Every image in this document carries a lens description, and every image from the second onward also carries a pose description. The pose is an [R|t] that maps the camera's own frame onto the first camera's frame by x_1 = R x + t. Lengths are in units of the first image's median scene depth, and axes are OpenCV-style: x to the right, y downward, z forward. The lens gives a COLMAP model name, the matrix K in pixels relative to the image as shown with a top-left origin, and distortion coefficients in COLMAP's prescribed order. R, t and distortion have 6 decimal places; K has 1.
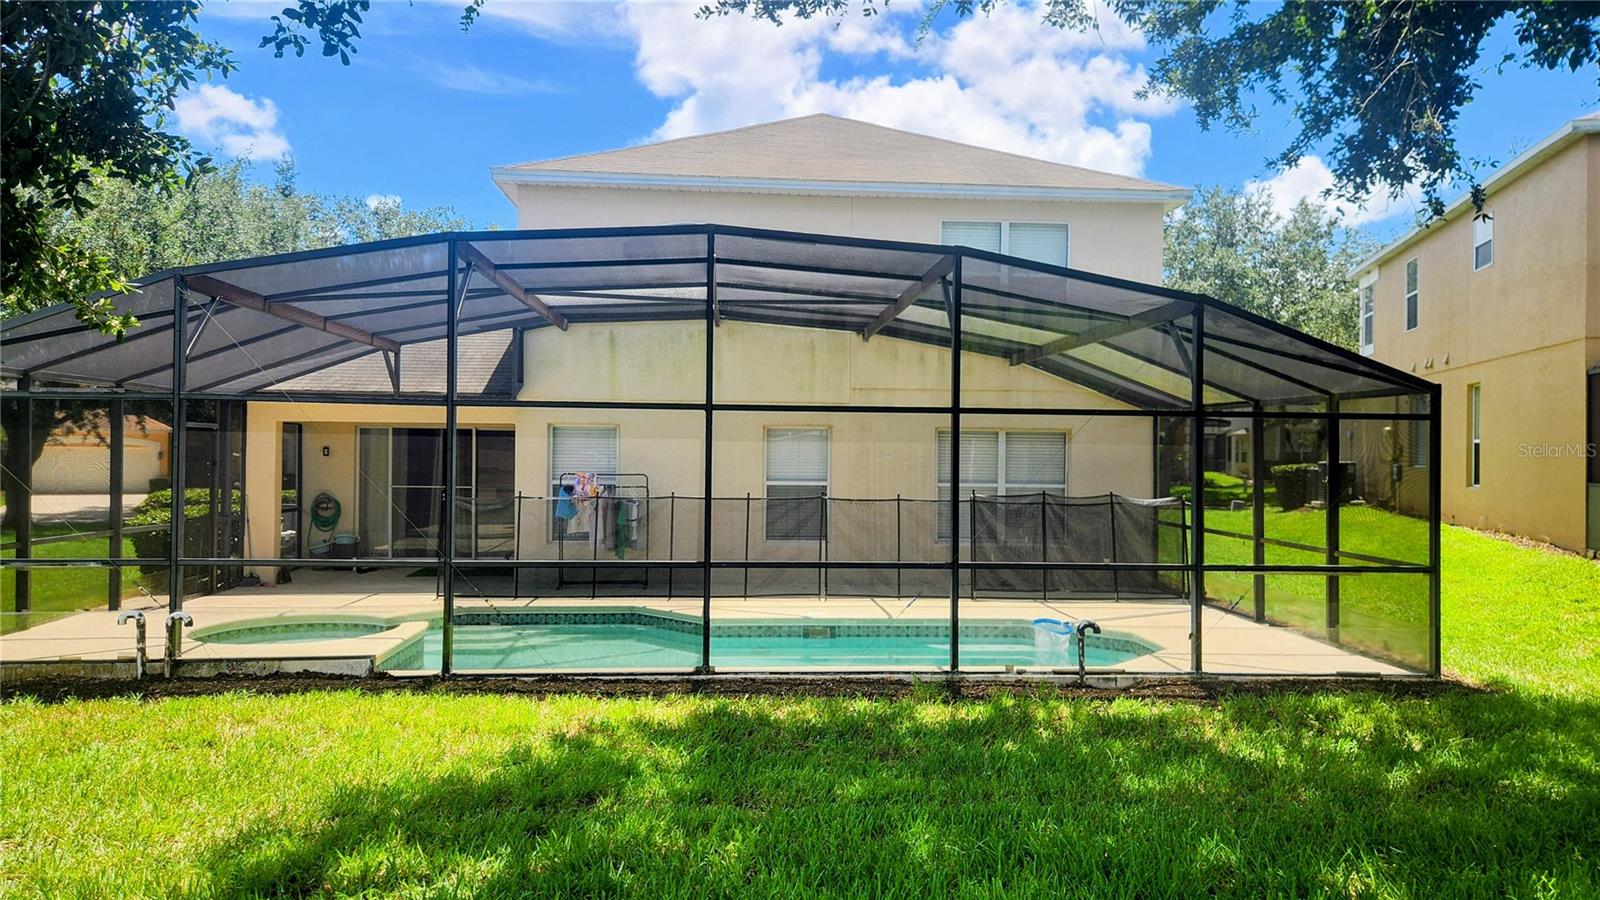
lens RADIAL K [[1103.5, 0, 834.5], [0, 1103.5, 445.9], [0, 0, 1]] dist [0.095960, -0.099665]
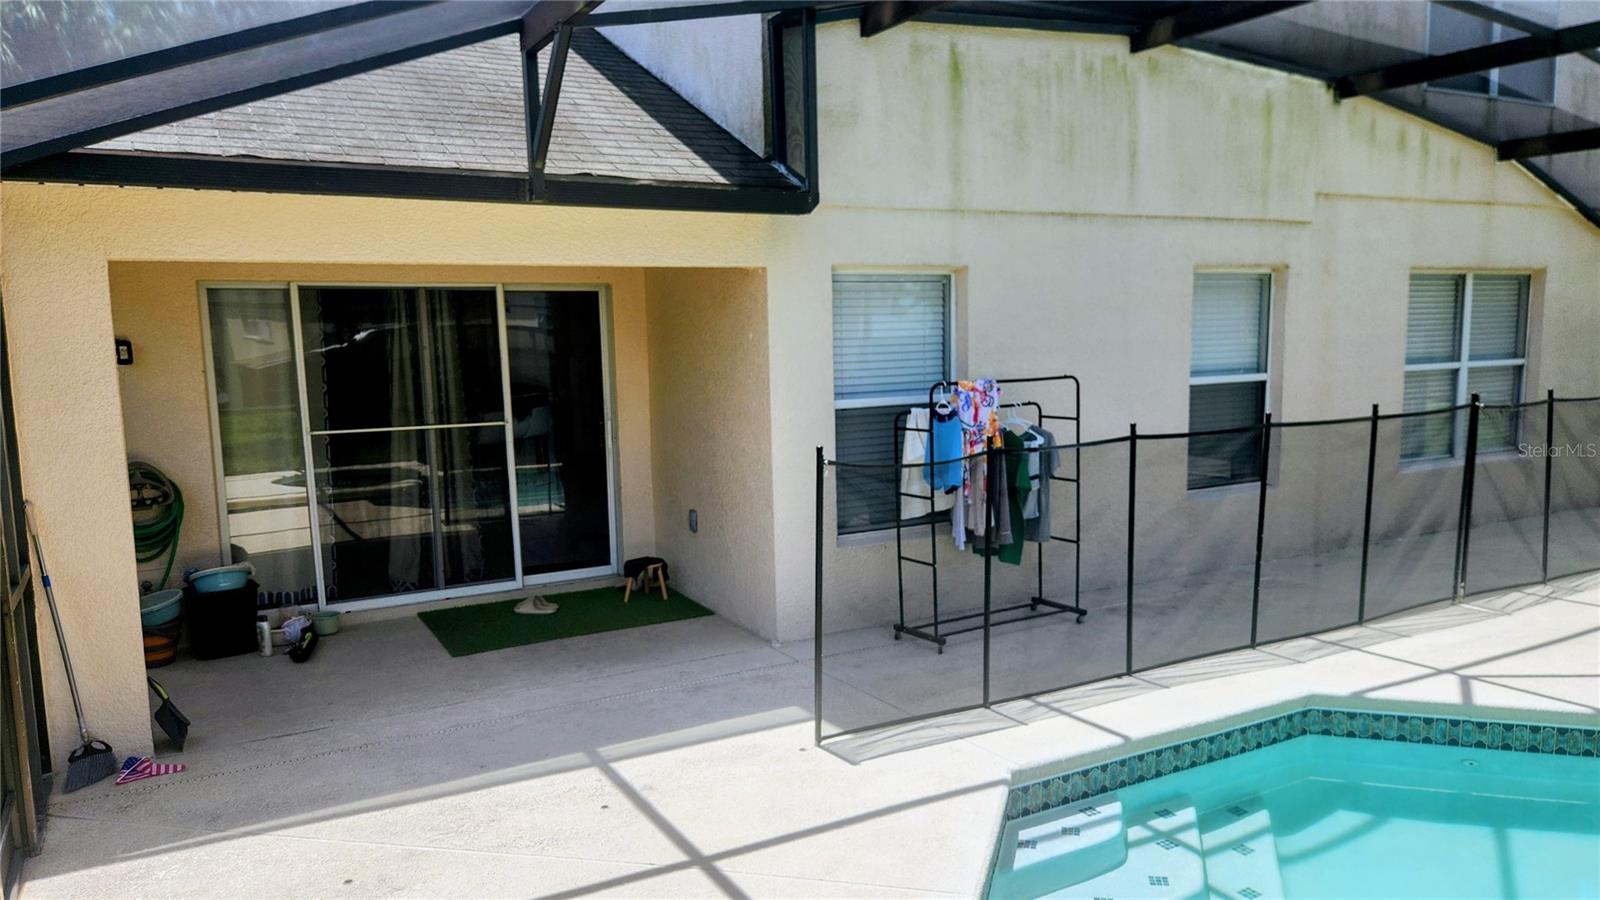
lens RADIAL K [[1135.9, 0, 812.2], [0, 1135.9, 468.8], [0, 0, 1]] dist [0.099762, -0.112474]
pose [[0.903803, -0.080801, 0.420251, -0.448000], [0.027565, 0.990966, 0.131250, -0.000846], [-0.427059, -0.107040, 0.897866, 0.598746]]
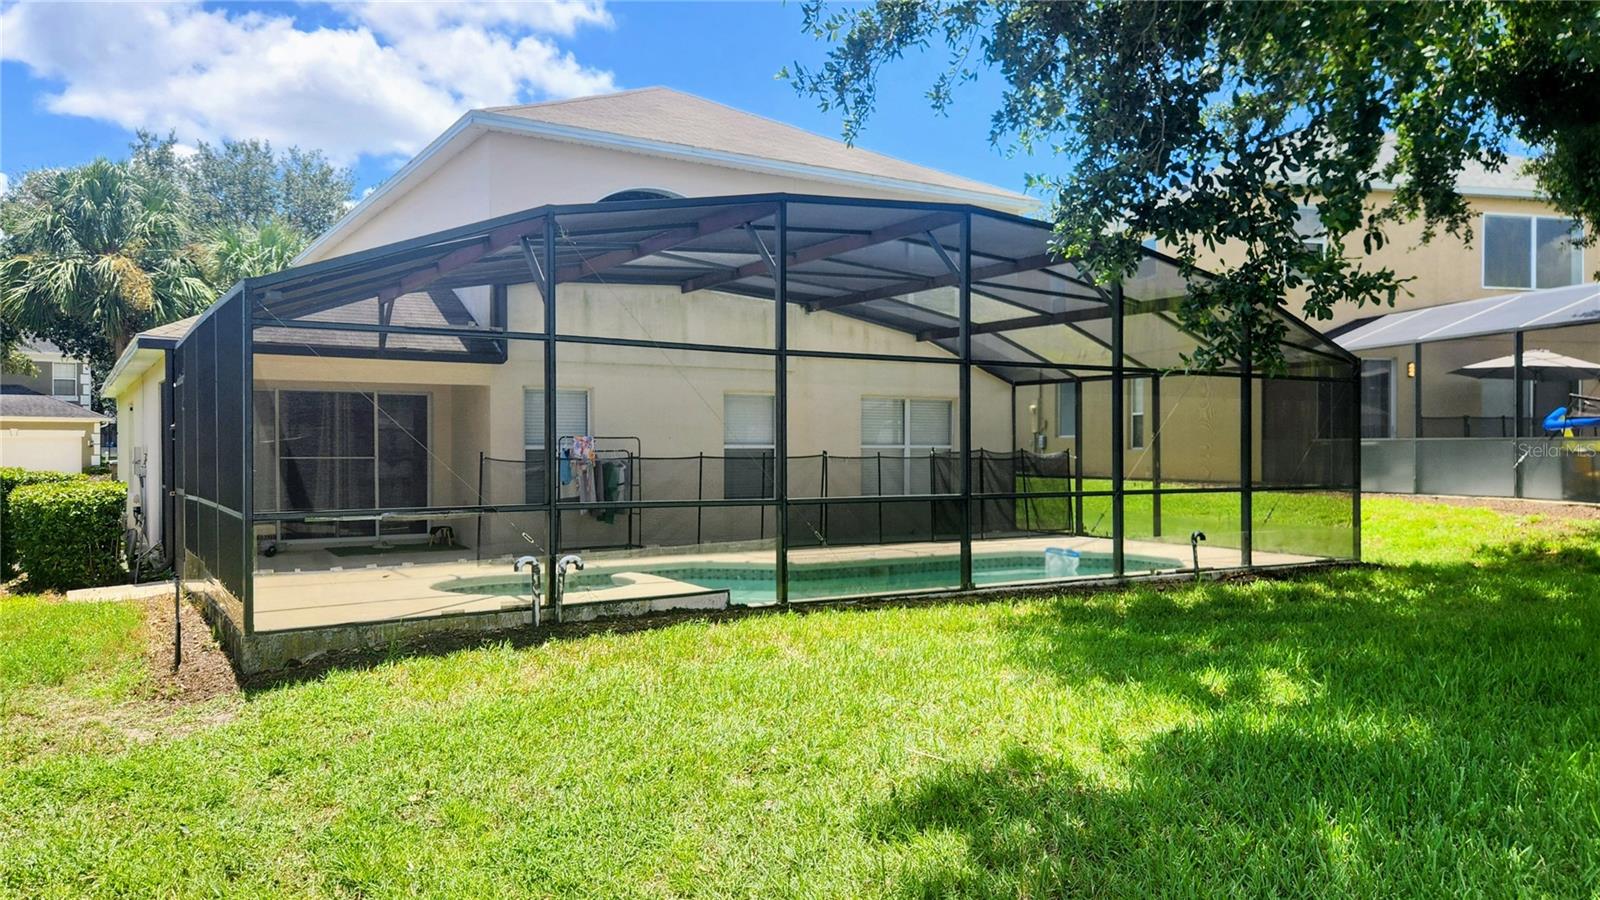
lens RADIAL K [[1135.9, 0, 812.2], [0, 1135.9, 468.8], [0, 0, 1]] dist [0.099762, -0.112474]
pose [[0.882848, -0.020483, 0.469211, -0.495590], [0.009403, 0.999619, 0.025946, 0.027873], [-0.469564, -0.018495, 0.882705, 0.015029]]
